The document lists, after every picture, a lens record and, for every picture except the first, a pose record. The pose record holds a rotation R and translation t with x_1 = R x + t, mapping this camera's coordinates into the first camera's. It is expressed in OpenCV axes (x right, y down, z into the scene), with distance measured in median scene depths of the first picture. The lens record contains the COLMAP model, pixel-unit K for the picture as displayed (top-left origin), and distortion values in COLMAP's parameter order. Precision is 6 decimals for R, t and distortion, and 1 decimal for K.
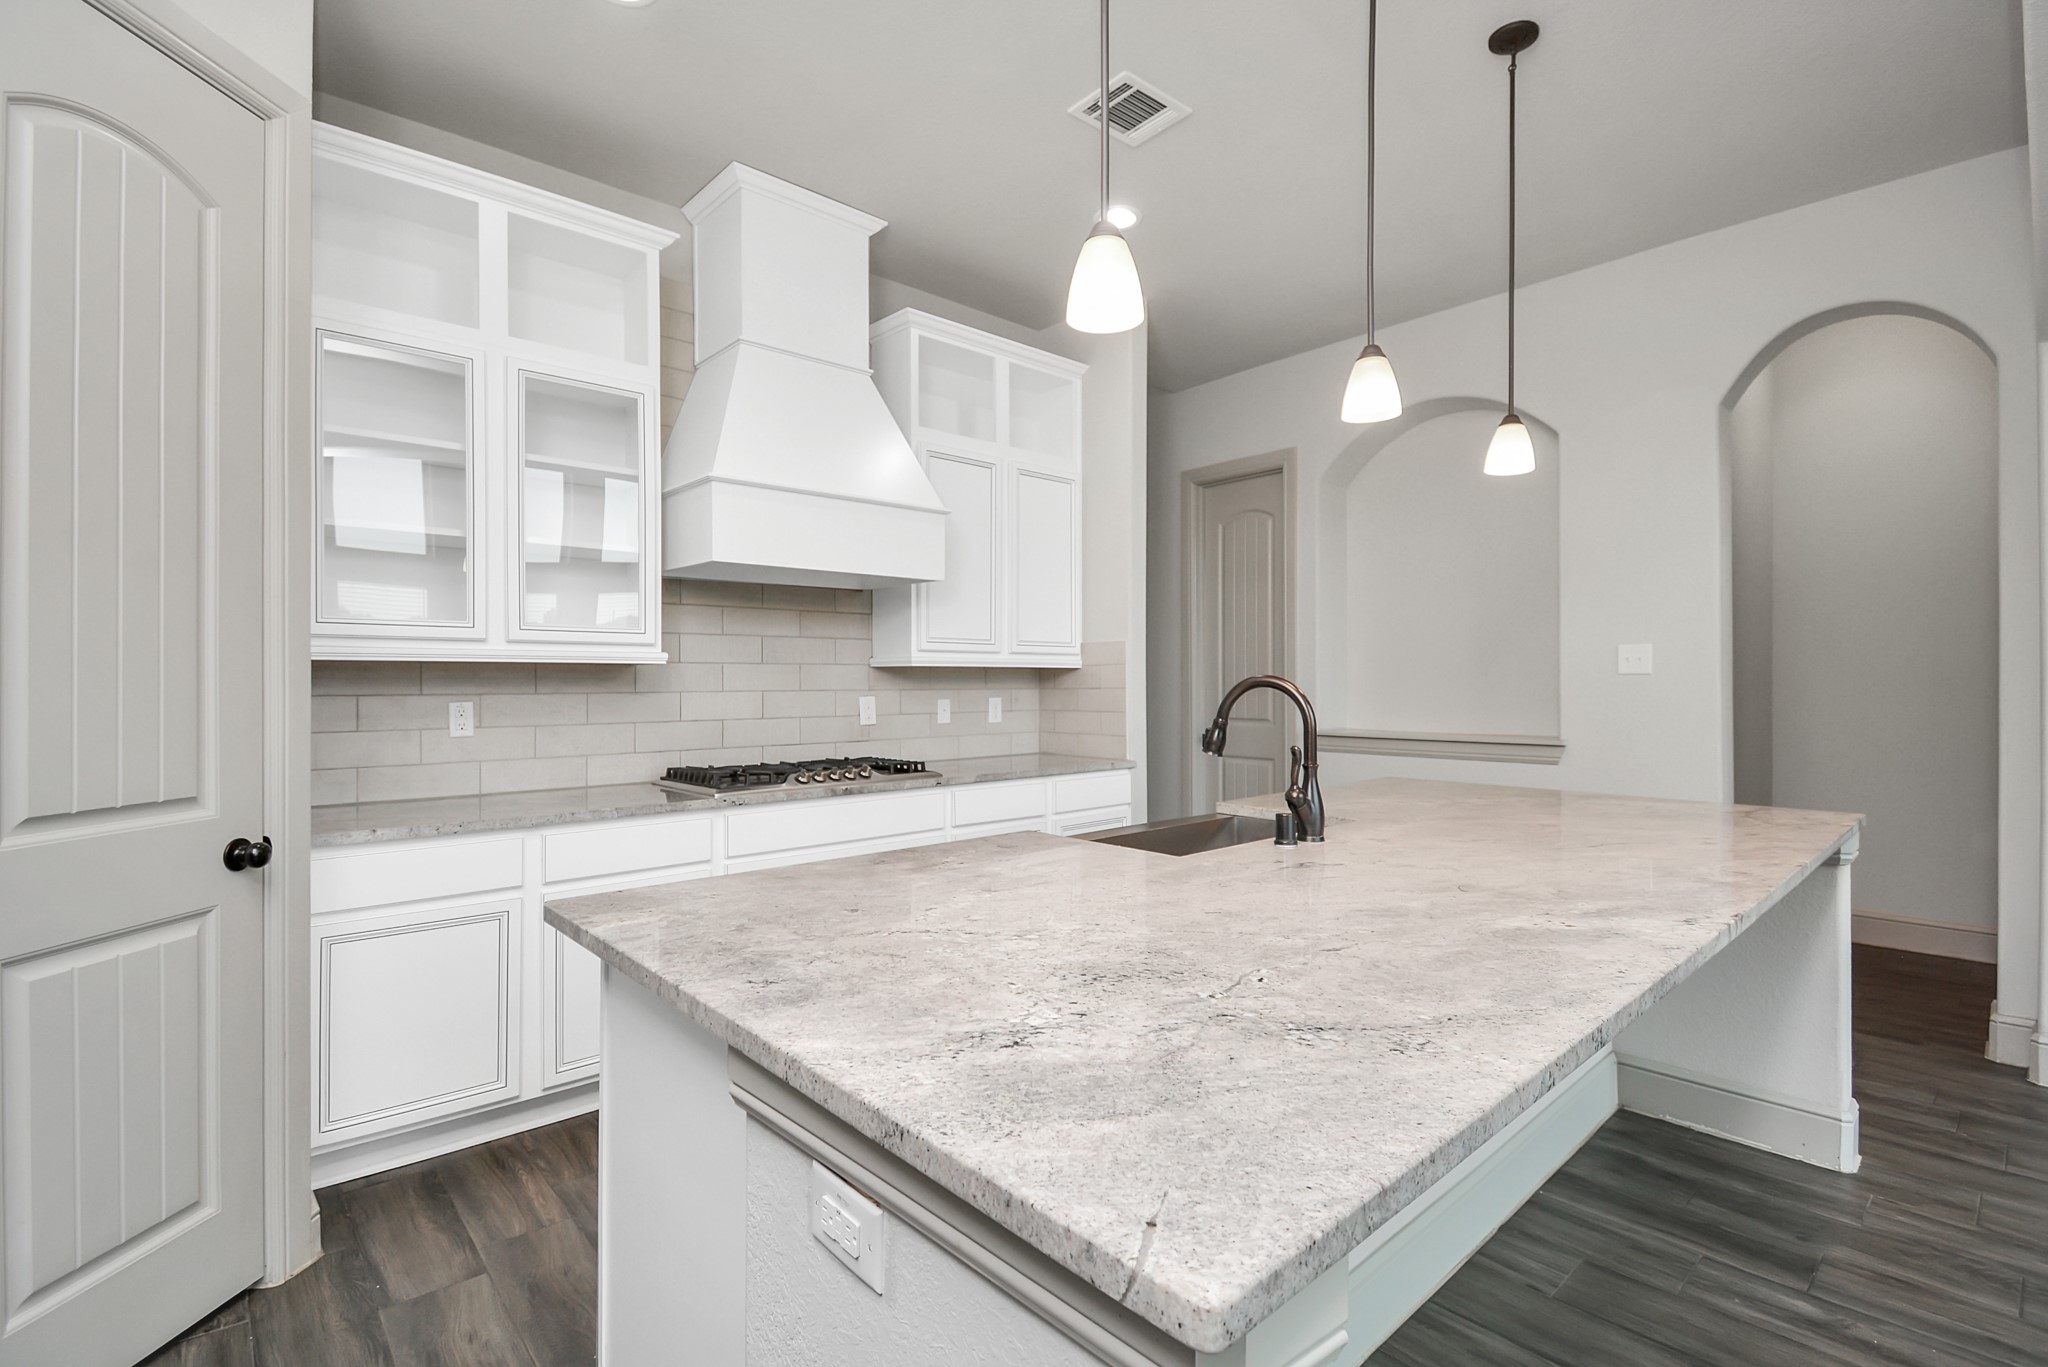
lens RADIAL K [[941.8, 0, 1028.1], [0, 941.8, 683.0], [0, 0, 1]] dist [-0.003078, -0.001123]
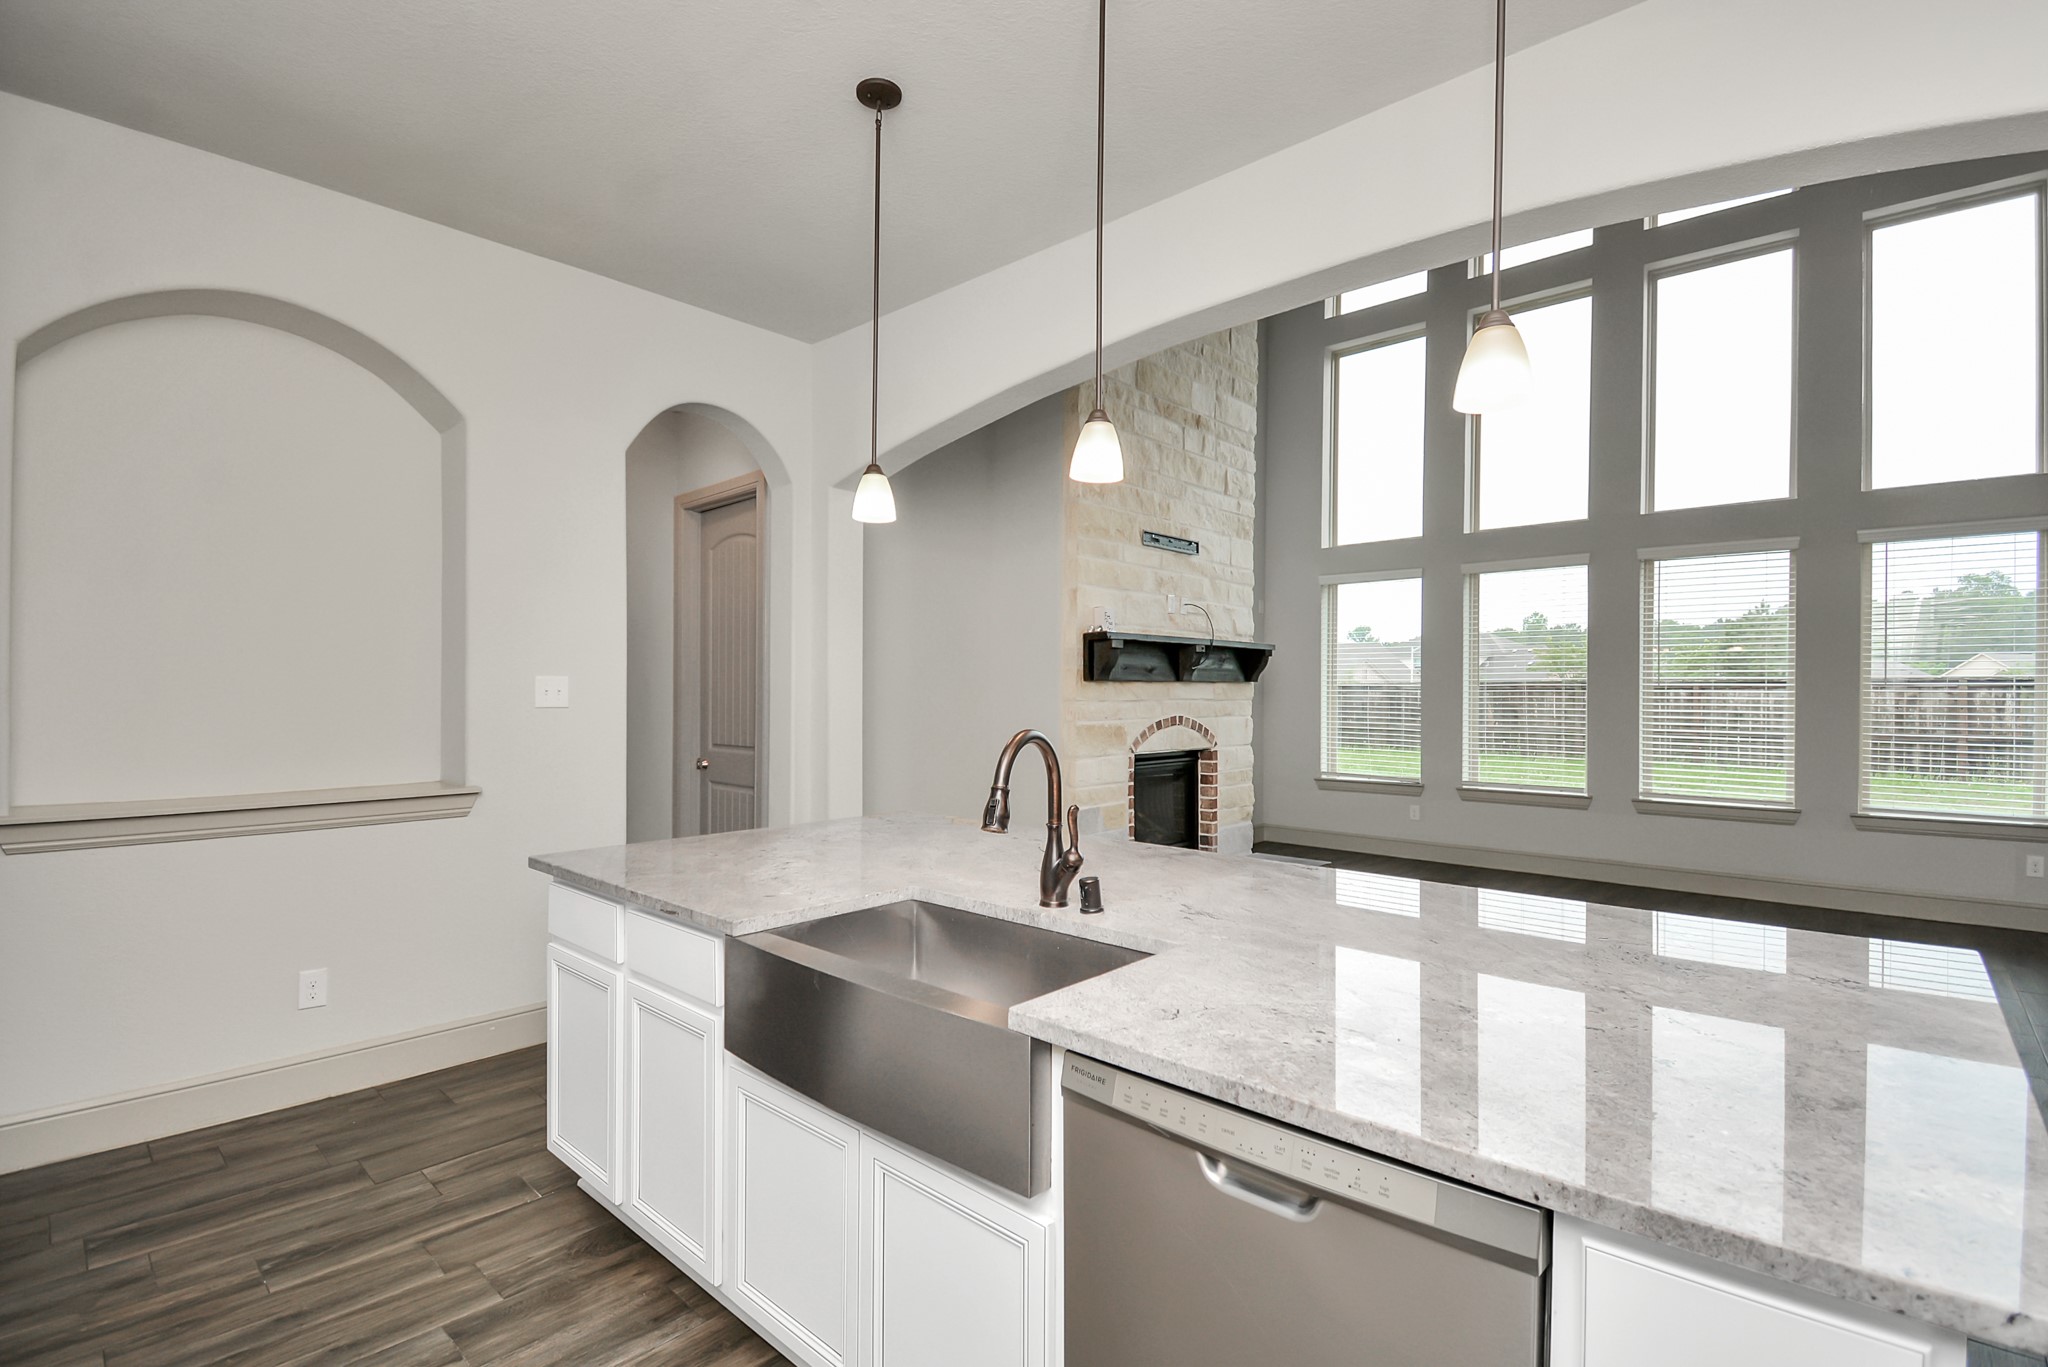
lens RADIAL K [[941.8, 0, 1033.4], [0, 941.8, 690.8], [0, 0, 1]] dist [-0.003078, -0.001123]
pose [[-0.100130, 0.010366, 0.994920, -0.422119], [-0.002881, 0.999939, -0.010709, -0.023161], [-0.994970, -0.003938, -0.100094, 0.745418]]
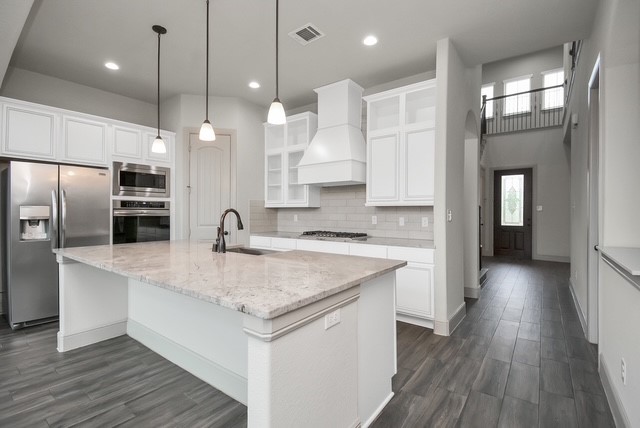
lens RADIAL K [[294.3, 0, 321.0], [0, 294.3, 212.8], [0, 0, 1]] dist [-0.003078, -0.001123]
pose [[0.178205, 0.007551, -0.983964, 1.025332], [-0.006890, 0.999956, 0.006426, -0.000869], [0.983969, 0.005635, 0.178249, 0.807542]]
